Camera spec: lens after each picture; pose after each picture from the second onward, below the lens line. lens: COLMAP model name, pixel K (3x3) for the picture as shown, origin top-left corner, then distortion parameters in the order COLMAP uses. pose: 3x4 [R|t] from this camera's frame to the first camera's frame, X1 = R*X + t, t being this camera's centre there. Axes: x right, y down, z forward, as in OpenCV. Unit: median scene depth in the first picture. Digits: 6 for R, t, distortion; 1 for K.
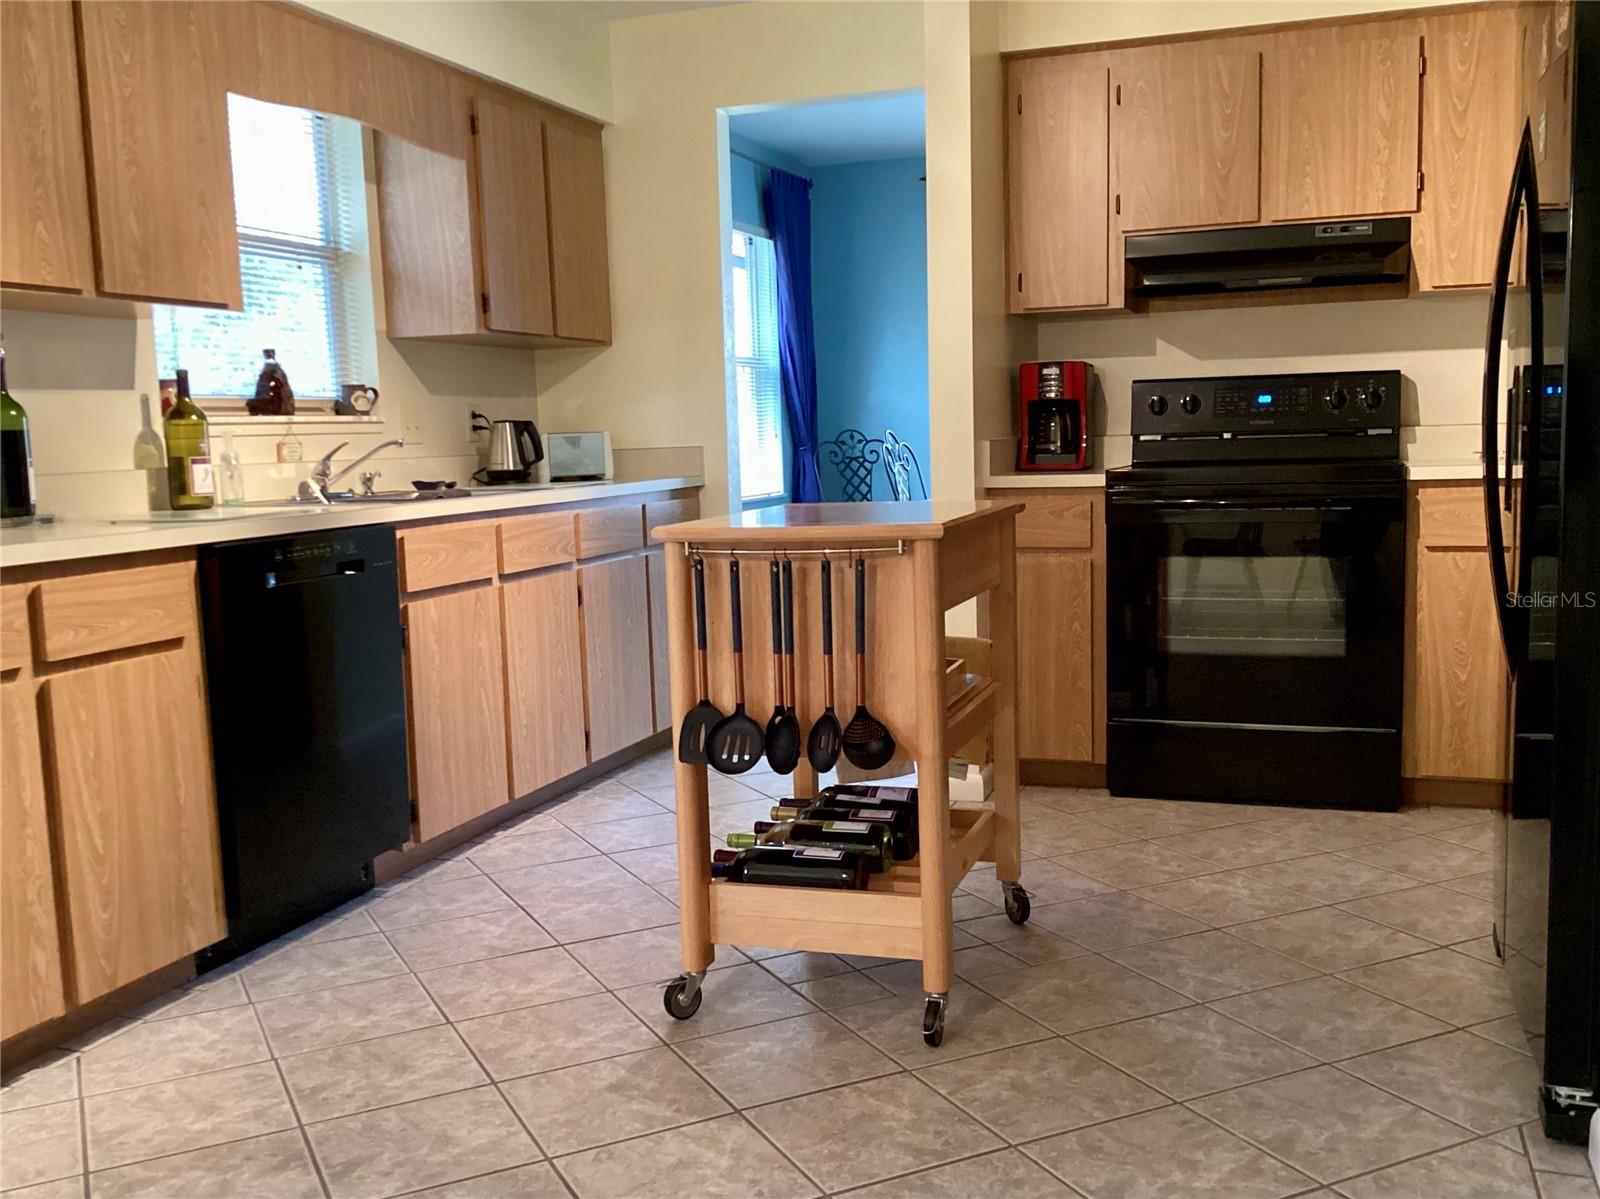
lens RADIAL K [[1442.4, 0, 800.5], [0, 1442.4, 609.5], [0, 0, 1]] dist [0.122151, -0.208681]
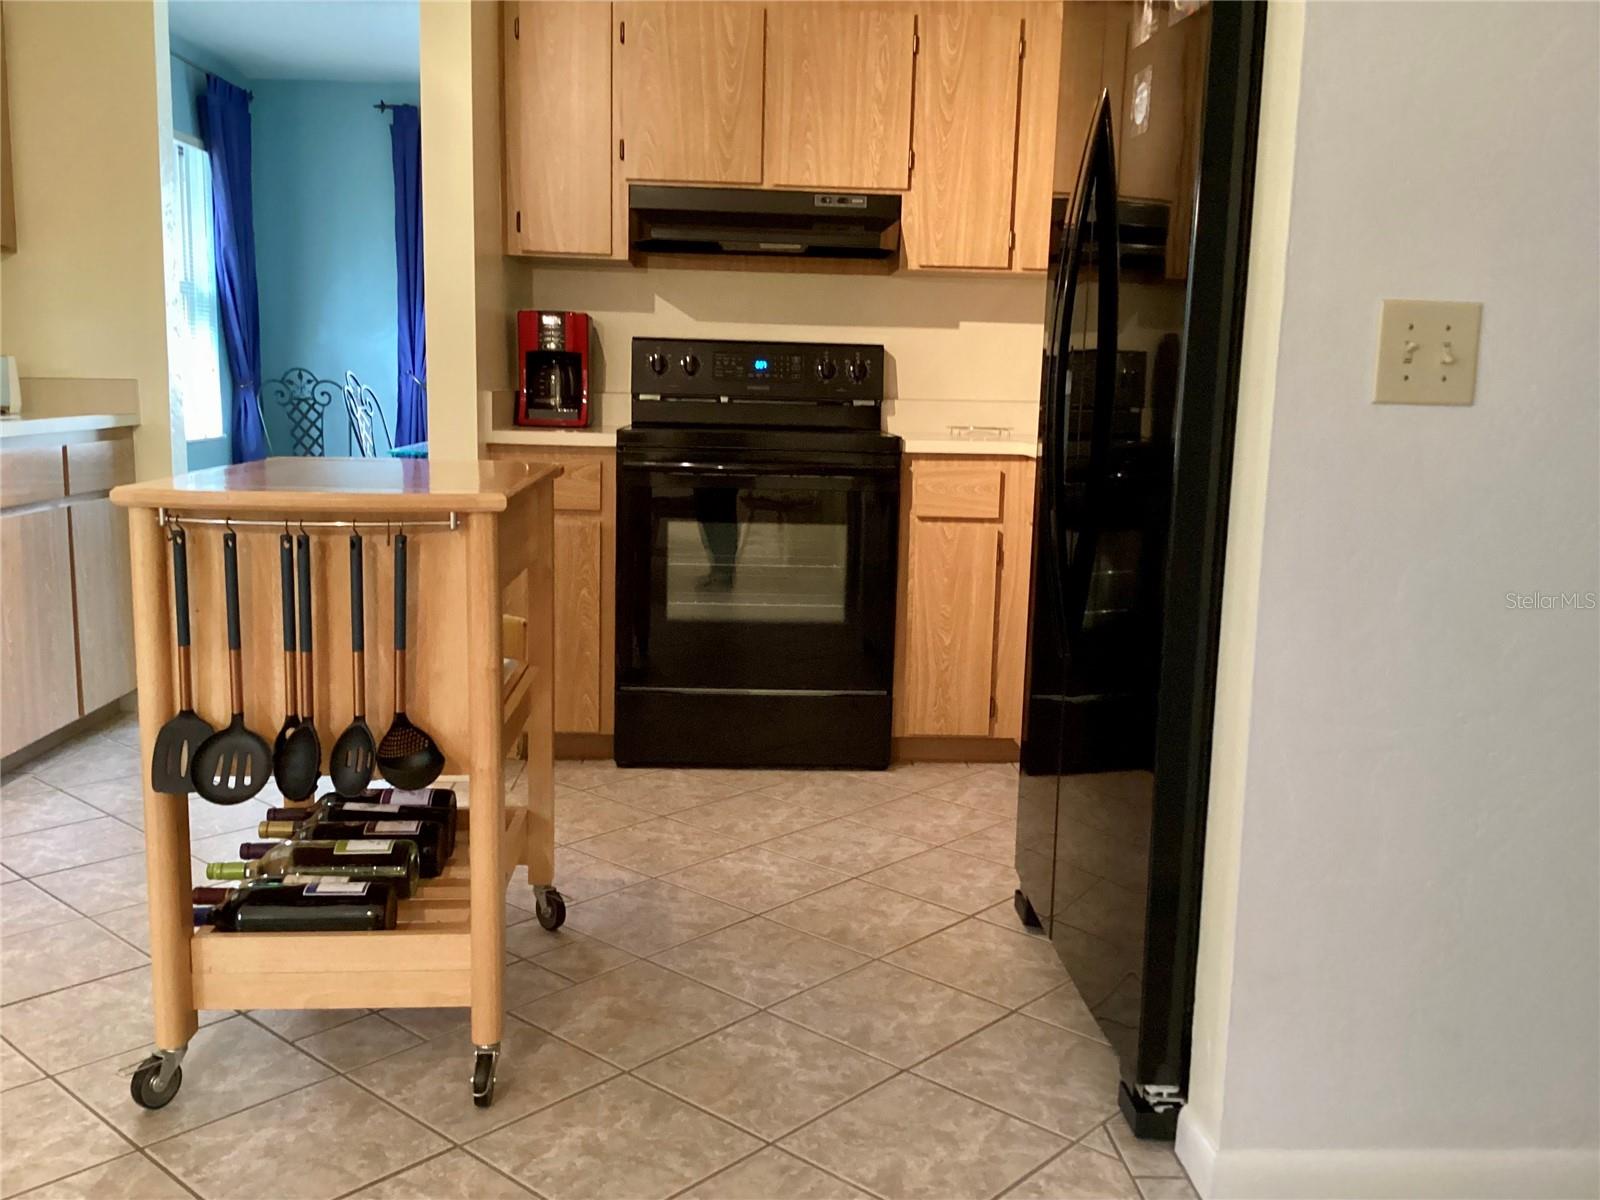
lens RADIAL K [[1442.4, 0, 800.5], [0, 1442.4, 610.0], [0, 0, 1]] dist [0.122151, -0.208681]
pose [[0.934232, -0.006781, 0.356601, -0.026238], [-0.004761, 0.999493, 0.031478, -0.012257], [-0.356634, -0.031106, 0.933726, 0.097541]]
